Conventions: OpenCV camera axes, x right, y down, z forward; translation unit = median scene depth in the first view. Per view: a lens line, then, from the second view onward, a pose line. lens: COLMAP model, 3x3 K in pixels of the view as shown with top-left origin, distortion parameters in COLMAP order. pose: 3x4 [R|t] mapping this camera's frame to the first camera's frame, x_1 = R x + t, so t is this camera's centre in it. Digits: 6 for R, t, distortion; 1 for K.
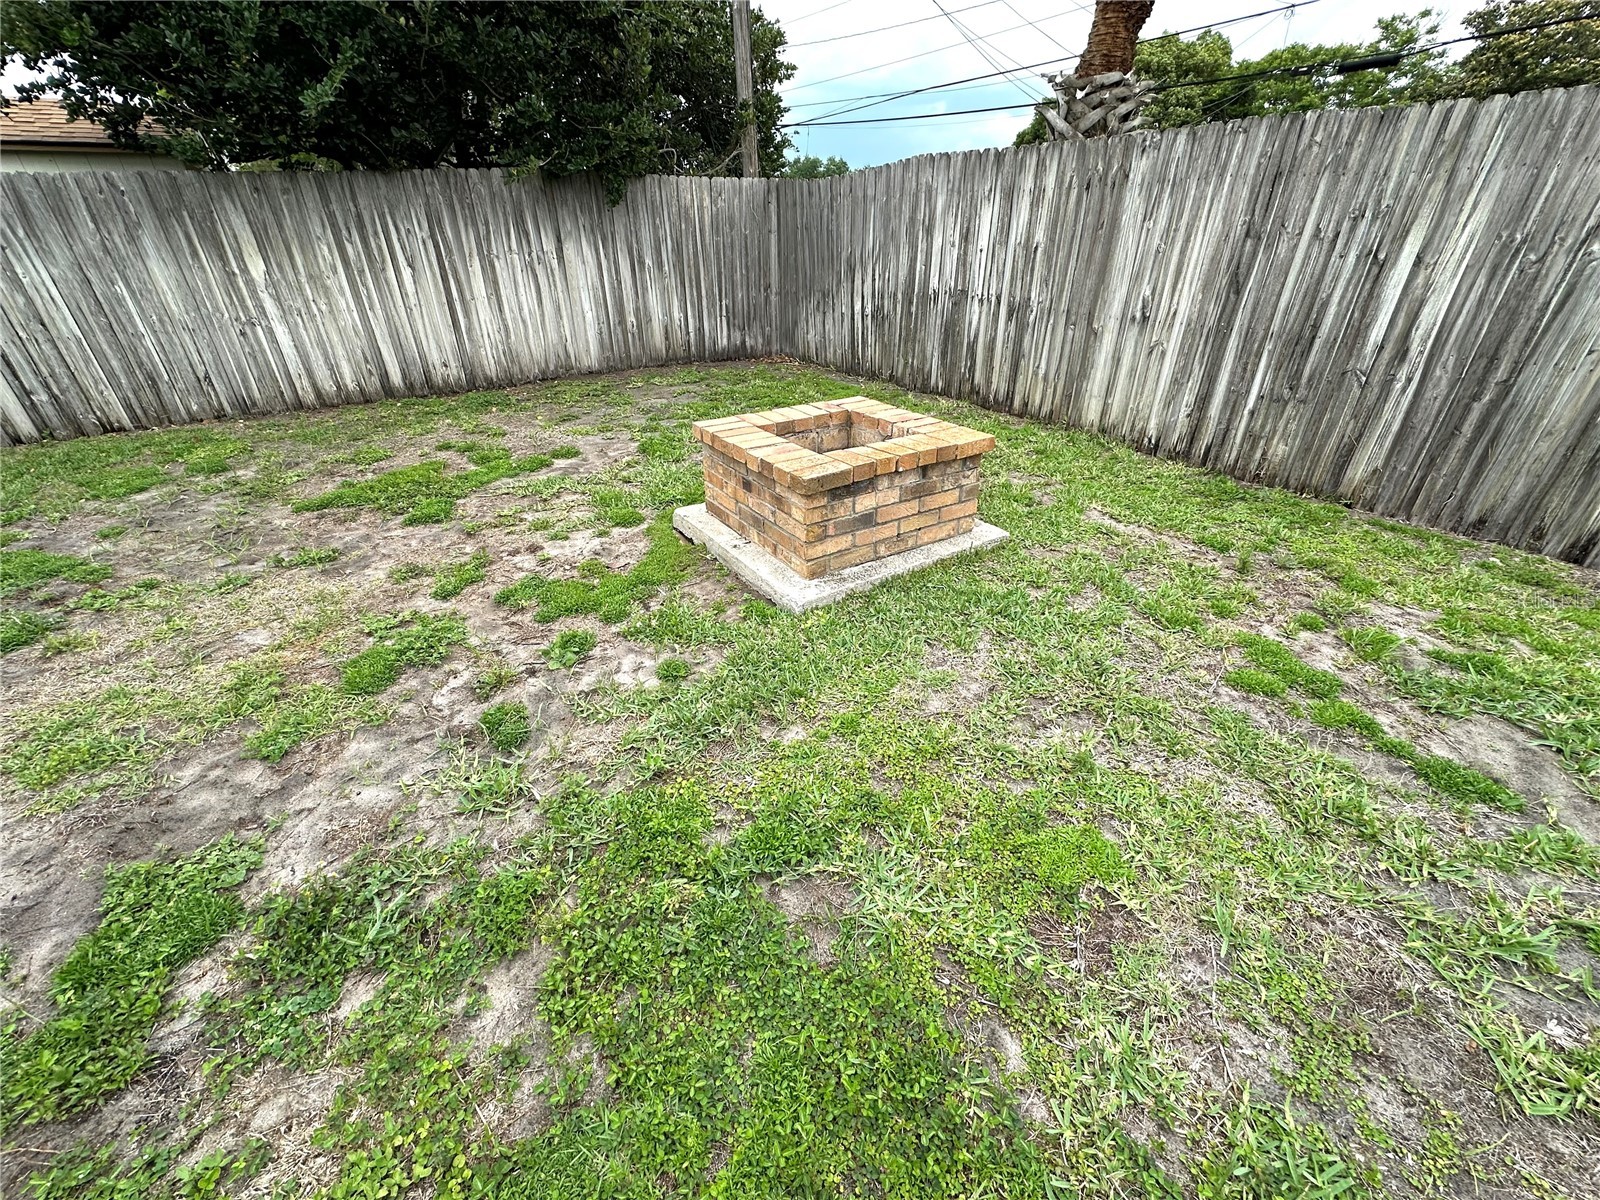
lens RADIAL K [[637.9, 0, 802.2], [0, 637.9, 596.1], [0, 0, 1]] dist [-0.003580, 0.001161]
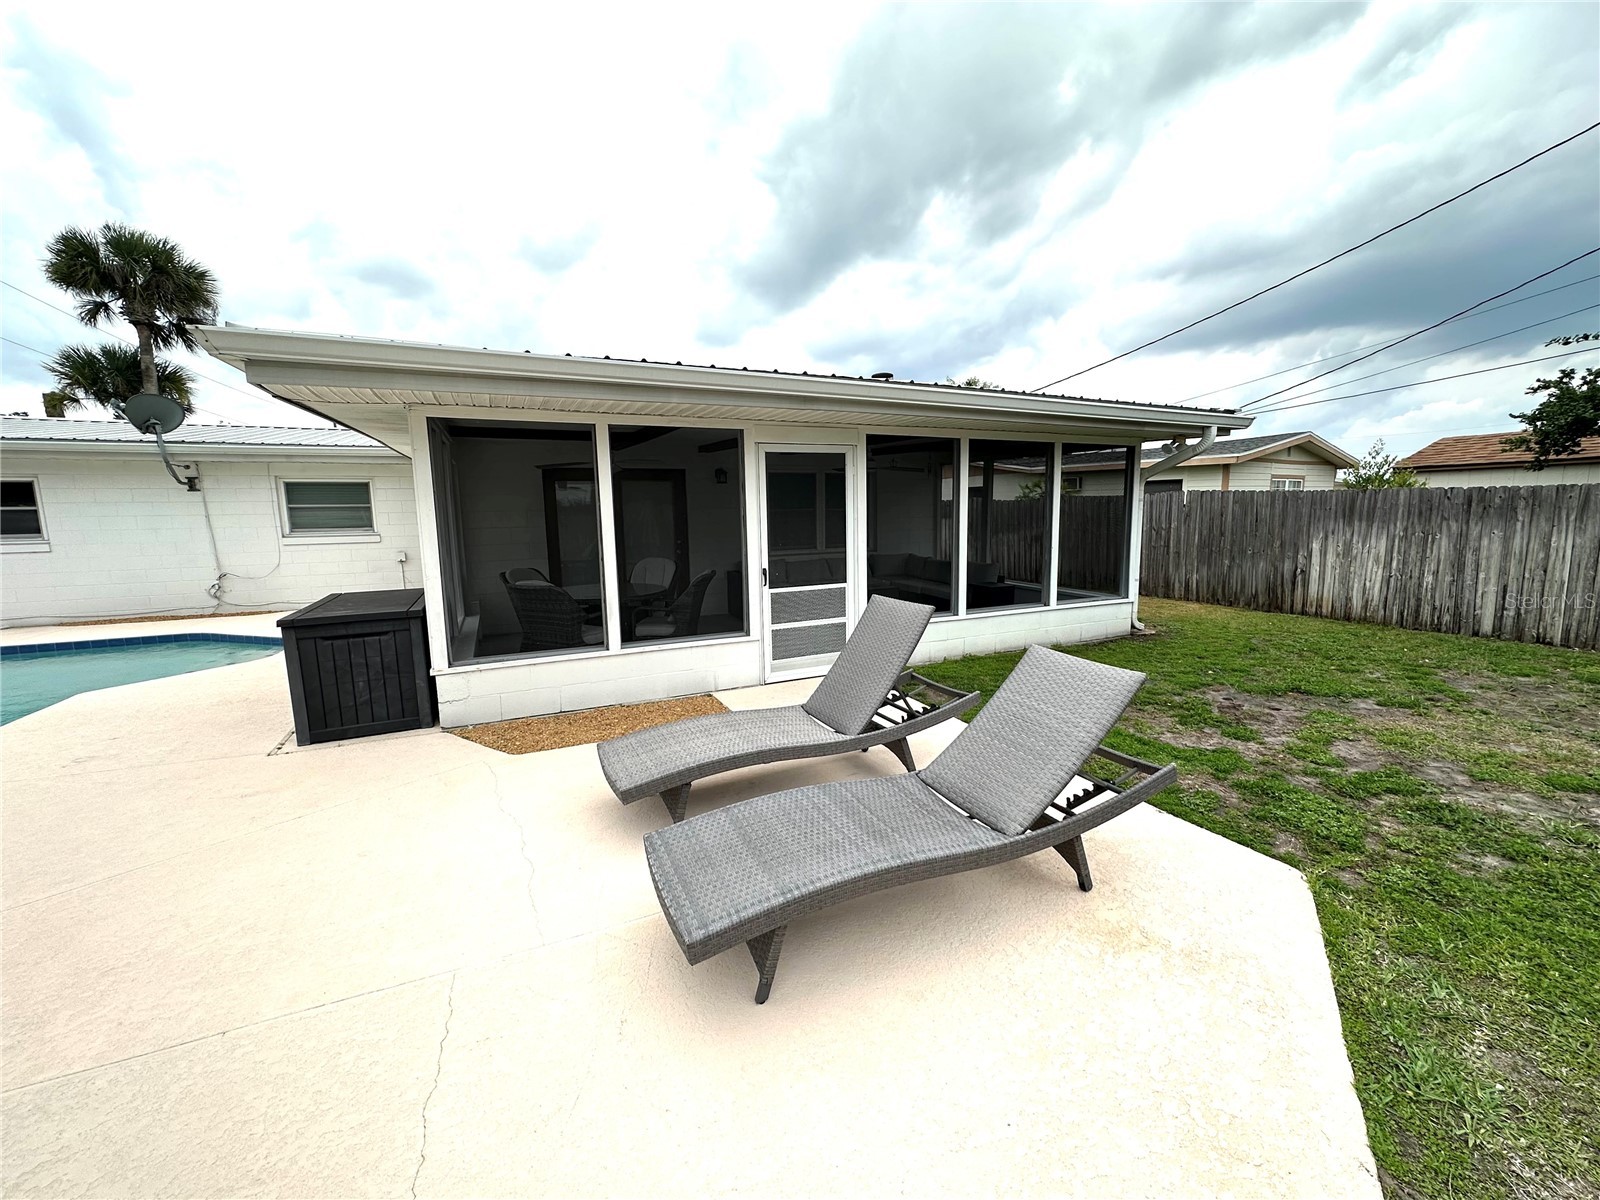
lens RADIAL K [[637.9, 0, 798.0], [0, 637.9, 596.4], [0, 0, 1]] dist [-0.003580, 0.001161]
pose [[-0.154405, 0.147168, -0.976986, 0.490215], [-0.471248, 0.858146, 0.203744, 0.130648], [0.868380, 0.491861, -0.063150, -0.359183]]
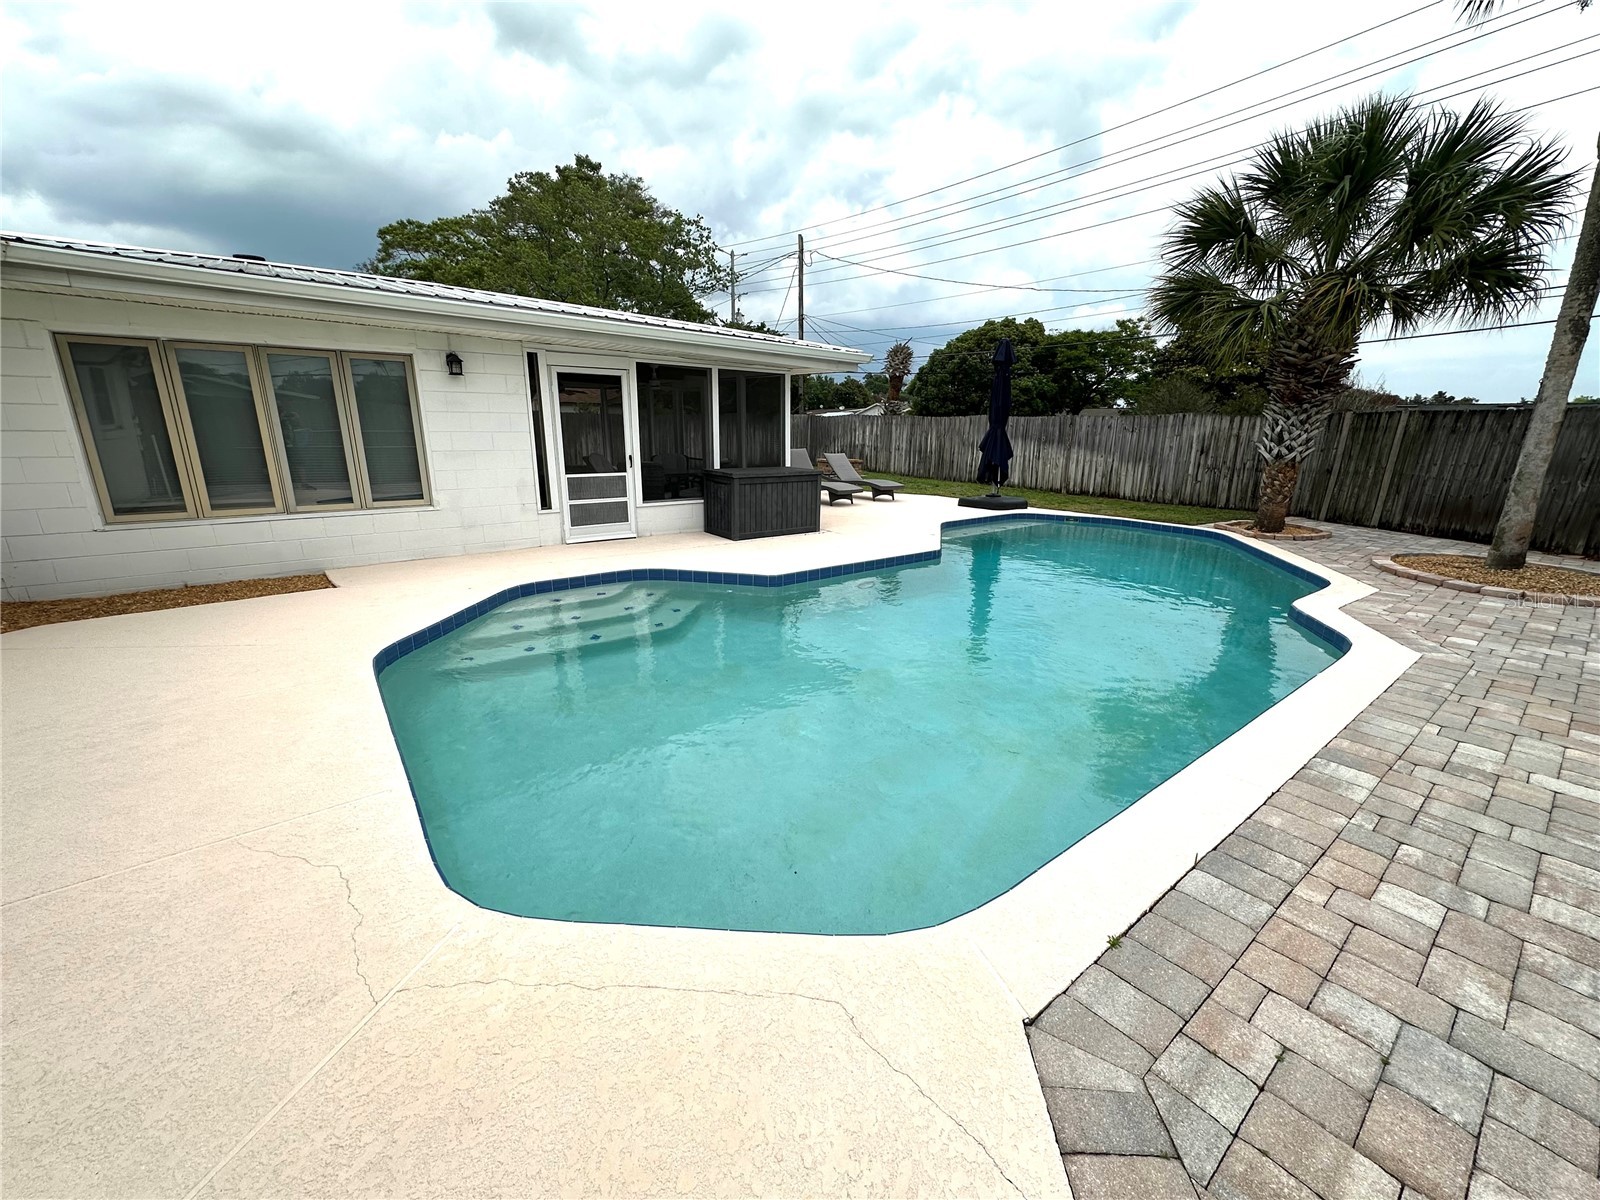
lens RADIAL K [[637.9, 0, 800.6], [0, 637.9, 591.1], [0, 0, 1]] dist [-0.003580, 0.001161]
pose [[0.997441, 0.008916, 0.070934, -0.442241], [0.009256, 0.967736, -0.251796, 1.490974], [-0.070891, 0.251808, 0.965177, -2.741909]]
